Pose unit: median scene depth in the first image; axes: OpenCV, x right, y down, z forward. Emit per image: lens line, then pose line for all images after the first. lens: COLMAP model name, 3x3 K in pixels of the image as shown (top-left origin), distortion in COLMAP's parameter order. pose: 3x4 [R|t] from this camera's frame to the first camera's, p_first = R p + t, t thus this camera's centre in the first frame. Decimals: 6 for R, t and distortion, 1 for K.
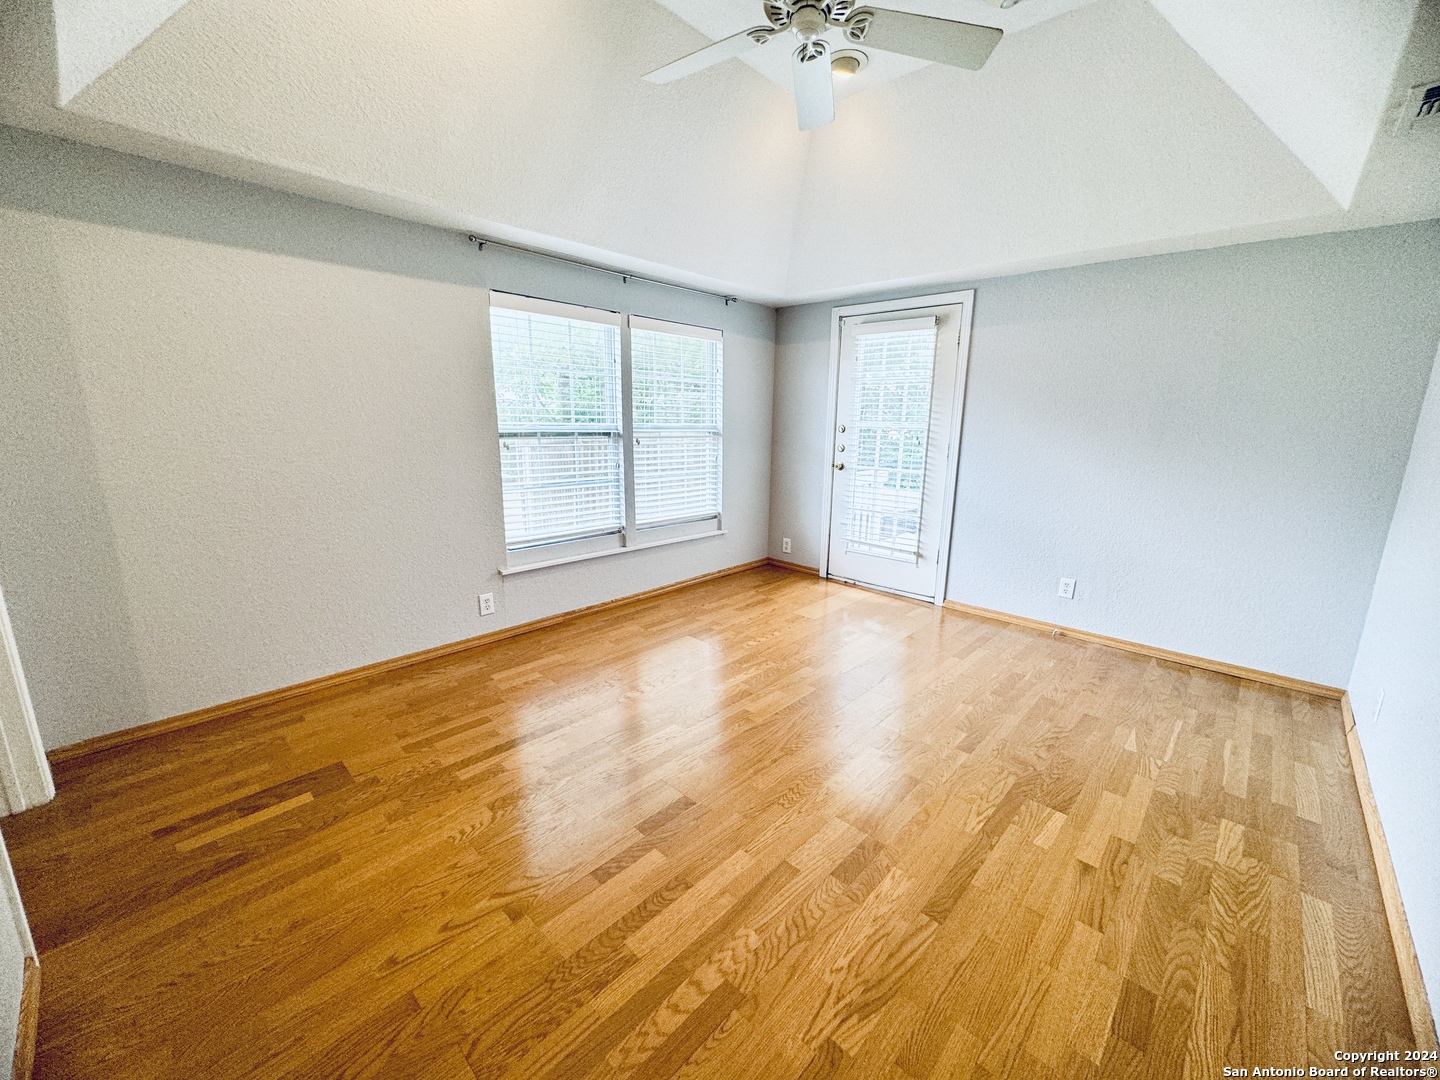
lens RADIAL K [[578.3, 0, 719.1], [0, 578.3, 540.9], [0, 0, 1]] dist [-0.001504, -0.000364]
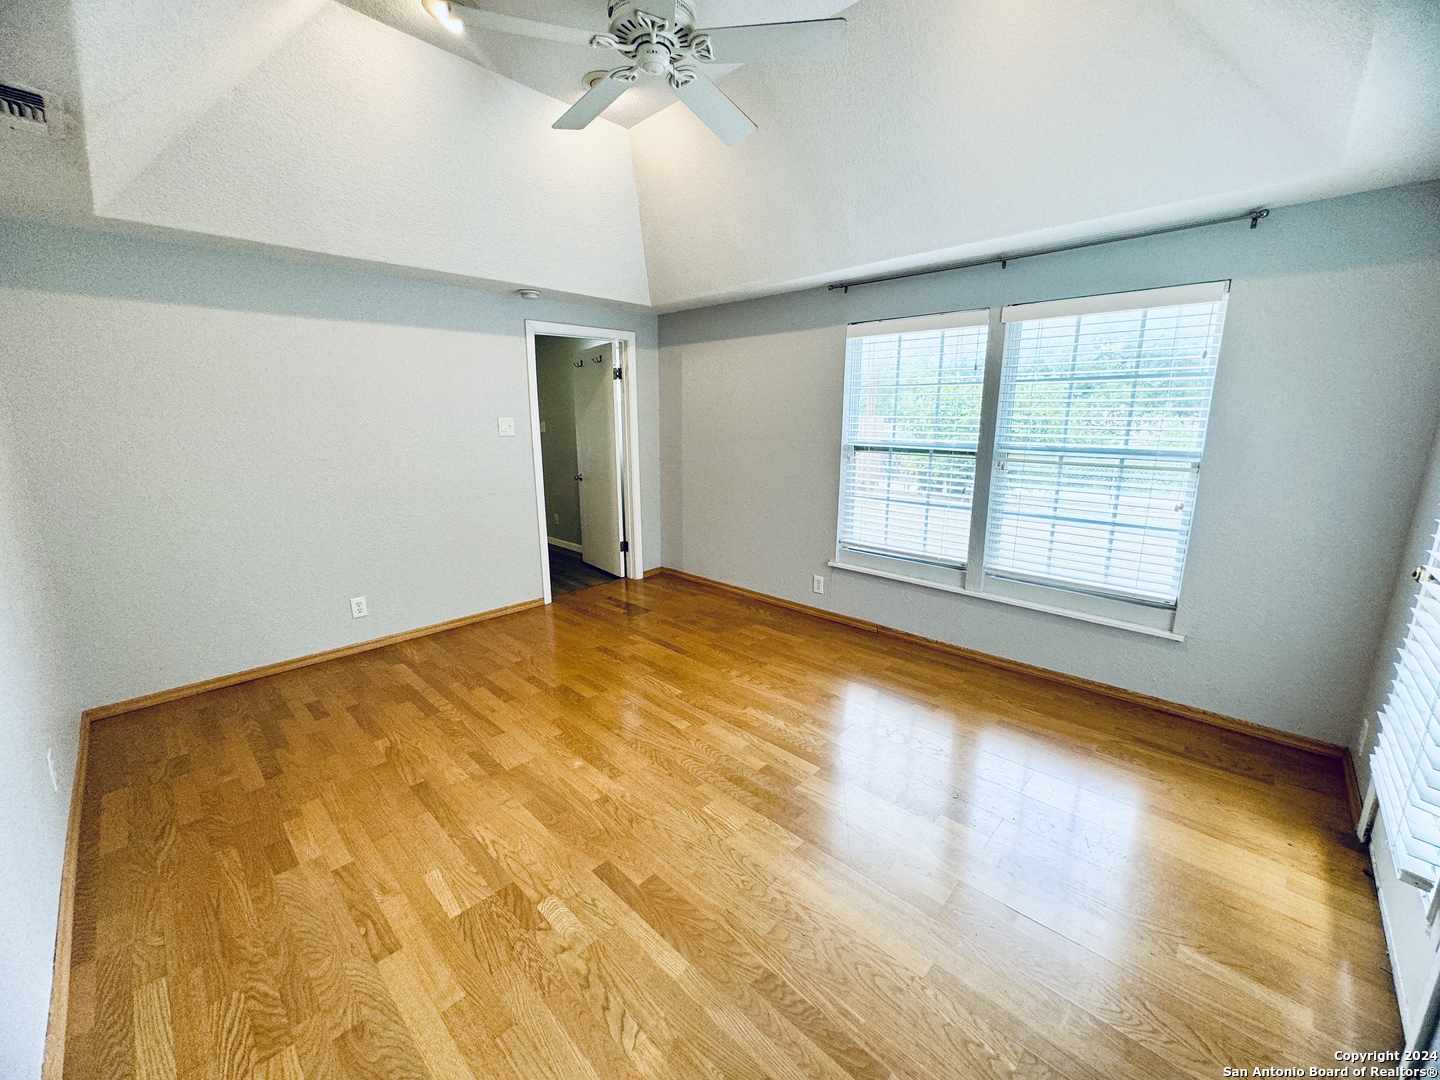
lens RADIAL K [[578.3, 0, 718.6], [0, 578.3, 539.8], [0, 0, 1]] dist [-0.001504, -0.000364]
pose [[-0.013996, 0.194359, -0.980831, 0.809454], [-0.212388, 0.957965, 0.192858, -0.178166], [0.977085, 0.211016, 0.027871, 0.767835]]
